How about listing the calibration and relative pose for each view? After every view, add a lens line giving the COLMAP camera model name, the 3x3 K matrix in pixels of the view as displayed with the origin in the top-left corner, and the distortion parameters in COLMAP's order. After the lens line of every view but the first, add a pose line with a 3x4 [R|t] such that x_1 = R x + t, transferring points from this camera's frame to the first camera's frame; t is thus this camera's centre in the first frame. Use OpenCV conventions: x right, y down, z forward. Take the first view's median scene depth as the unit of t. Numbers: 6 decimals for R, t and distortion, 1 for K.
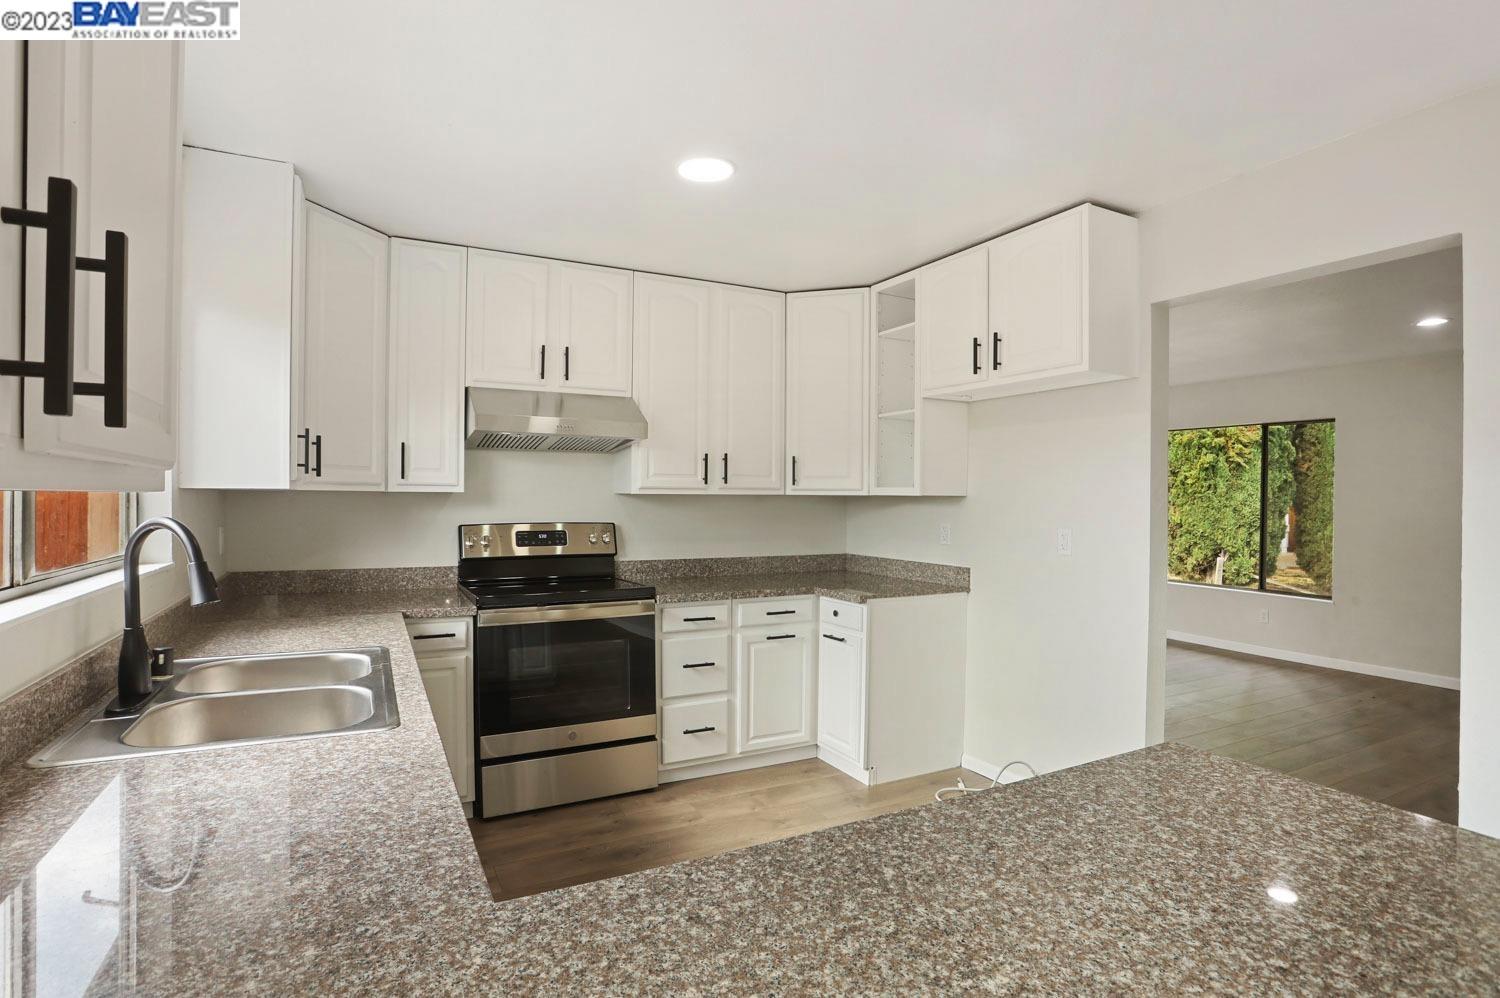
lens RADIAL K [[754.7, 0, 748.1], [0, 754.7, 502.8], [0, 0, 1]] dist [-0.058638, 0.021662]
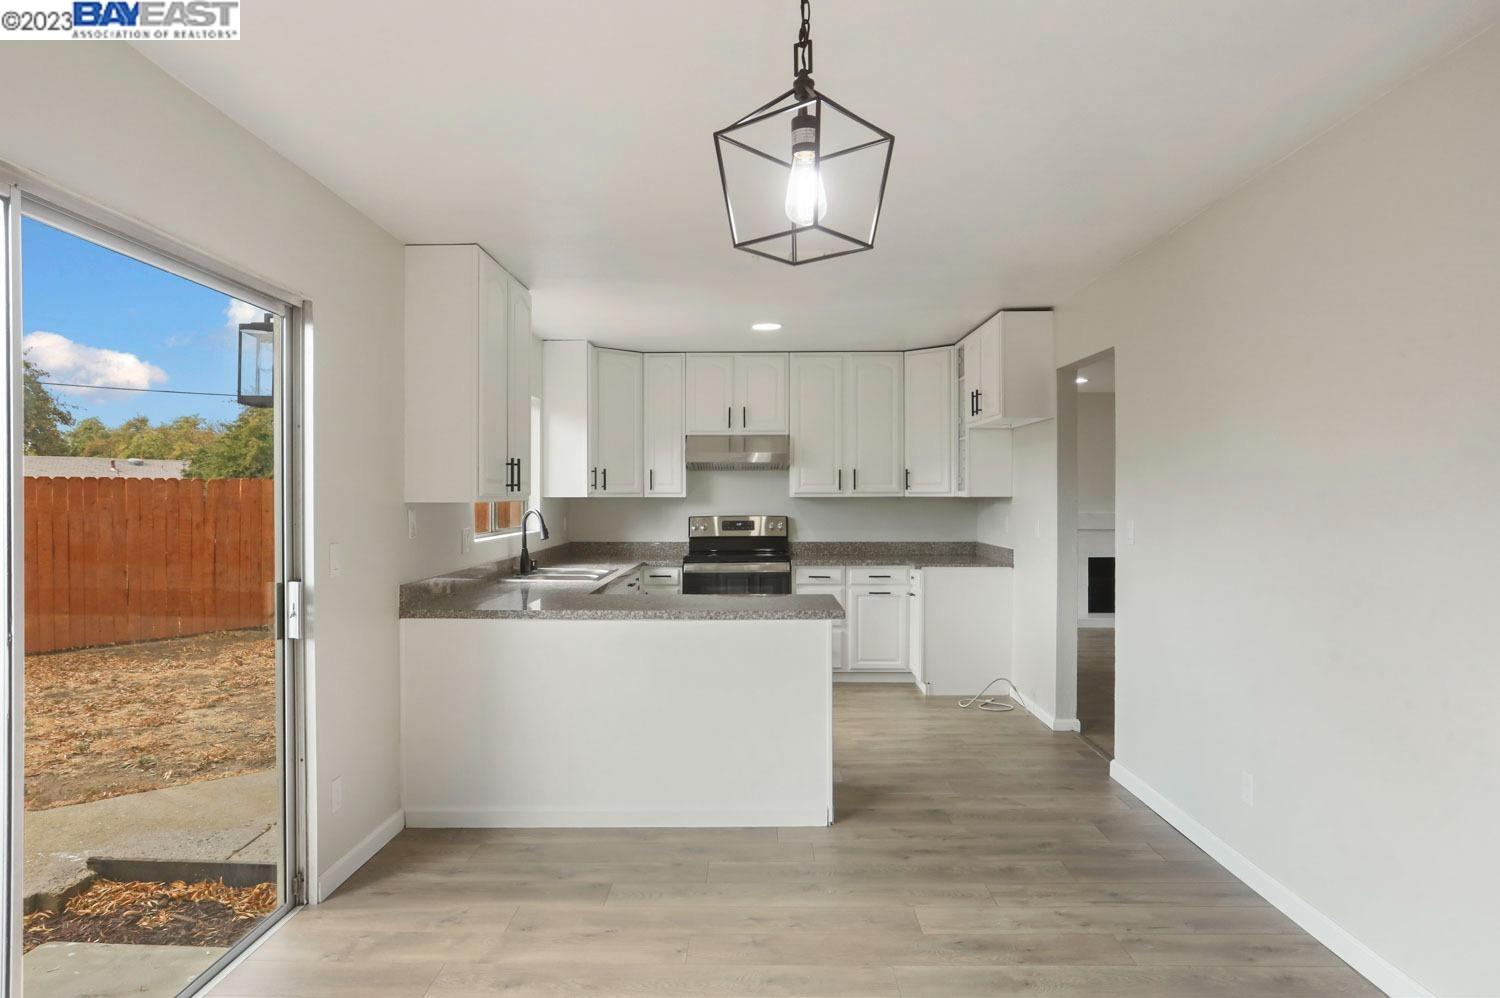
lens RADIAL K [[980.6, 0, 750.0], [0, 980.6, 499.0], [0, 0, 1]] dist [-0.033664, -0.000748]
pose [[0.885116, -0.006105, -0.465331, 0.743766], [0.004574, 0.999980, -0.004419, 0.000682], [0.465348, 0.001782, 0.885126, -0.854934]]
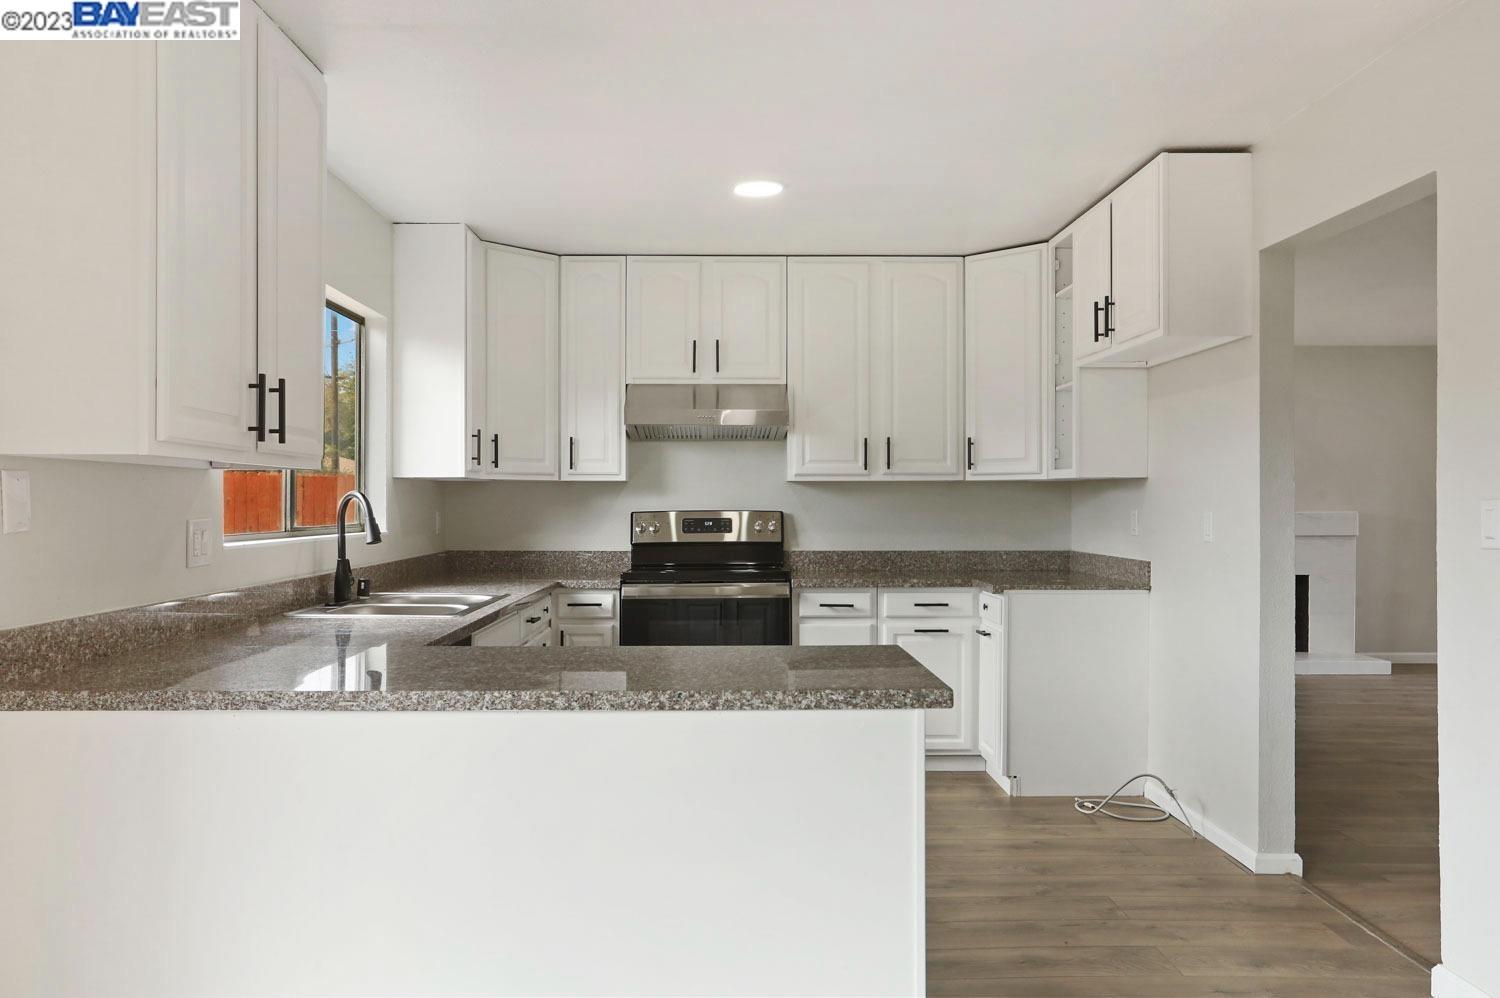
lens RADIAL K [[1136.3, 0, 742.8], [0, 1136.3, 501.1], [0, 0, 1]] dist [-0.000743, 0.001054]
pose [[0.897064, -0.007610, -0.441836, 0.478239], [0.003571, 0.999944, -0.009973, 0.030994], [0.441887, 0.007369, 0.897040, -0.388599]]
